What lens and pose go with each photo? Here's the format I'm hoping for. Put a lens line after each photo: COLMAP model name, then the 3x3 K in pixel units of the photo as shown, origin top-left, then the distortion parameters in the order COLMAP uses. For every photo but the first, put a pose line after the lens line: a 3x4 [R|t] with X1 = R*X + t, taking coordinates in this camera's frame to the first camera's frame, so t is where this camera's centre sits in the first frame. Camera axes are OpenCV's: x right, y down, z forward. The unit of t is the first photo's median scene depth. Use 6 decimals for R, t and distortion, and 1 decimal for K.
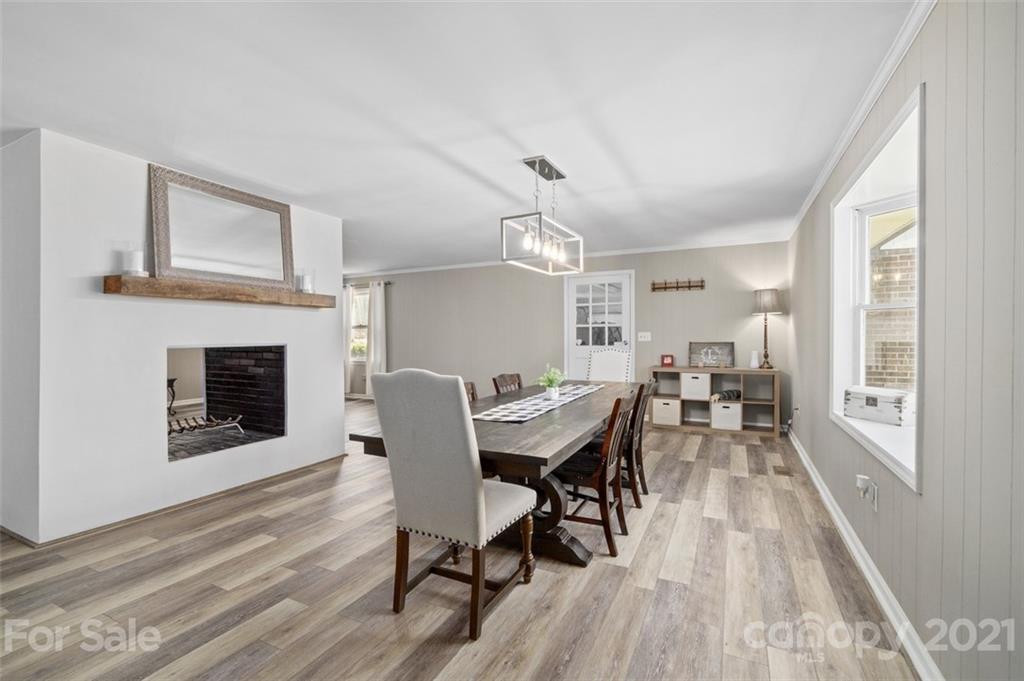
lens RADIAL K [[438.8, 0, 506.1], [0, 438.8, 340.4], [0, 0, 1]] dist [-0.003407, 0.000312]
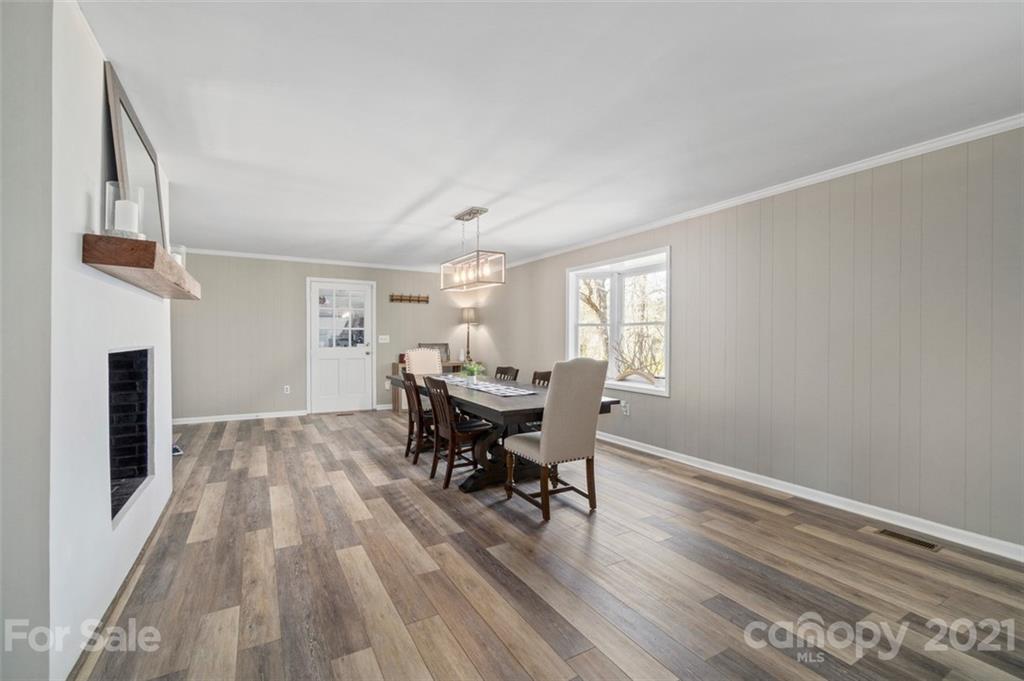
lens RADIAL K [[438.8, 0, 479.2], [0, 438.8, 343.4], [0, 0, 1]] dist [-0.003407, 0.000312]
pose [[0.579696, -0.001680, 0.814831, -0.772706], [0.002184, 0.999997, 0.000508, 0.004604], [-0.814830, 0.001485, 0.579698, 0.150806]]
